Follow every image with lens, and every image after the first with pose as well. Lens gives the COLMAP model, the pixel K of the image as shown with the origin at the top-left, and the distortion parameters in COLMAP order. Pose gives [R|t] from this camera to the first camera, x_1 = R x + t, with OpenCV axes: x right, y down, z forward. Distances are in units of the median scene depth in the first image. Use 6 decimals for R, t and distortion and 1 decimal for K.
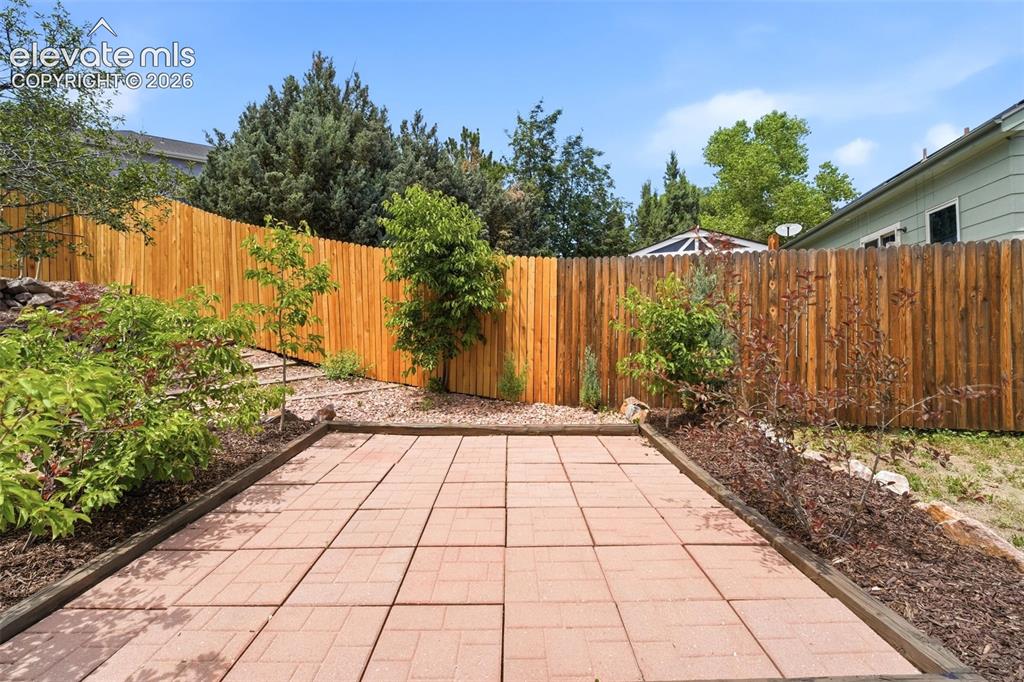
lens RADIAL K [[412.3, 0, 512.0], [0, 412.3, 341.0], [0, 0, 1]] dist [-0.016198, 0.000395]
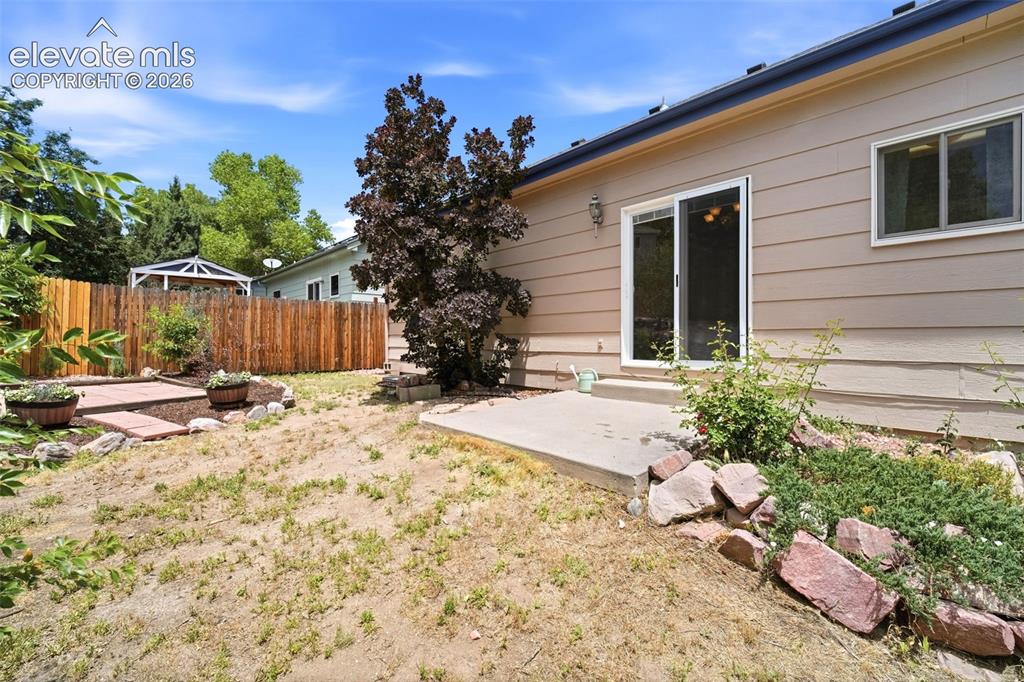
lens RADIAL K [[412.3, 0, 512.0], [0, 412.3, 341.0], [0, 0, 1]] dist [-0.016198, 0.000395]
pose [[0.482175, 0.009650, 0.876022, -0.263614], [0.002691, 0.999918, -0.012496, 0.026527], [-0.876071, 0.008383, 0.482110, -0.661585]]
